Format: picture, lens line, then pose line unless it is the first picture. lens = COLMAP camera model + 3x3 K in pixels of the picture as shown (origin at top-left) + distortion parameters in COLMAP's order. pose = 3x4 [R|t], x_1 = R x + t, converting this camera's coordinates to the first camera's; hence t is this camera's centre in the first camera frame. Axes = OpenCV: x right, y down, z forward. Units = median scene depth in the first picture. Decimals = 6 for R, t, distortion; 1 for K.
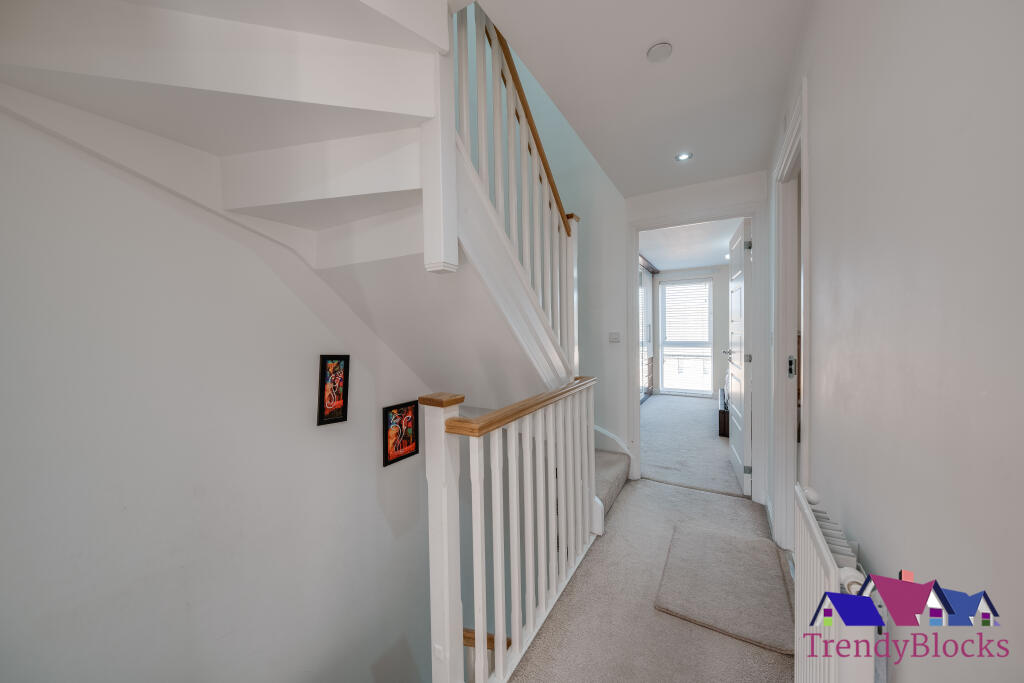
lens RADIAL K [[347.1, 0, 512.1], [0, 347.1, 338.8], [0, 0, 1]] dist [-0.001255, -0.000070]
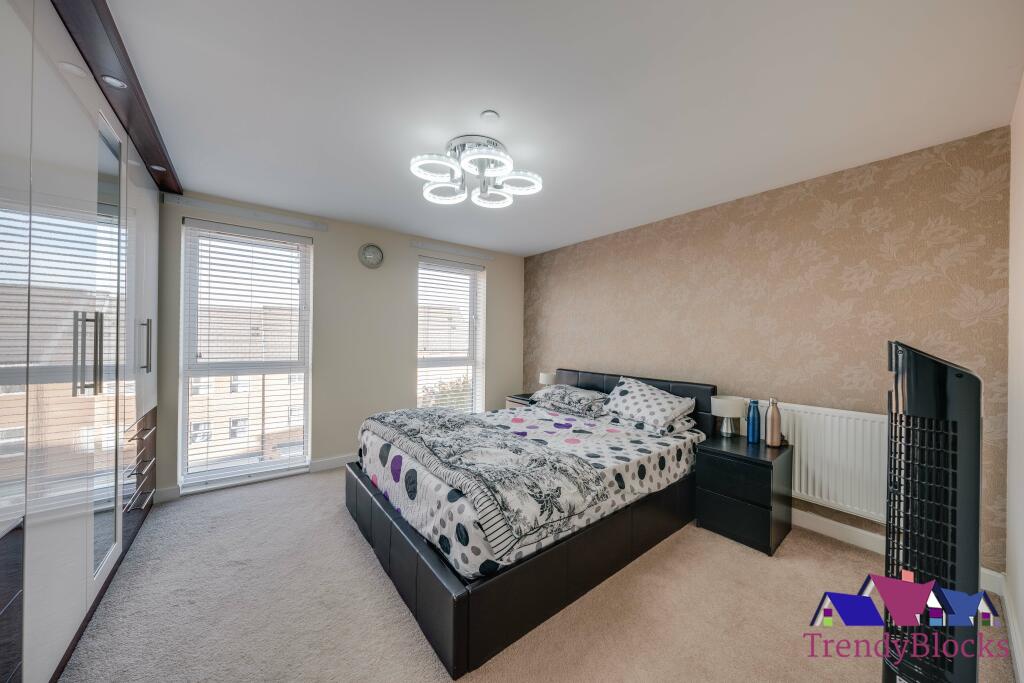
lens RADIAL K [[347.1, 0, 512.1], [0, 347.1, 338.8], [0, 0, 1]] dist [-0.001255, -0.000070]
pose [[0.397459, 0.025125, 0.917276, 0.208068], [0.010749, 0.999429, -0.032033, -0.004982], [-0.917557, 0.022591, 0.396962, 0.485982]]
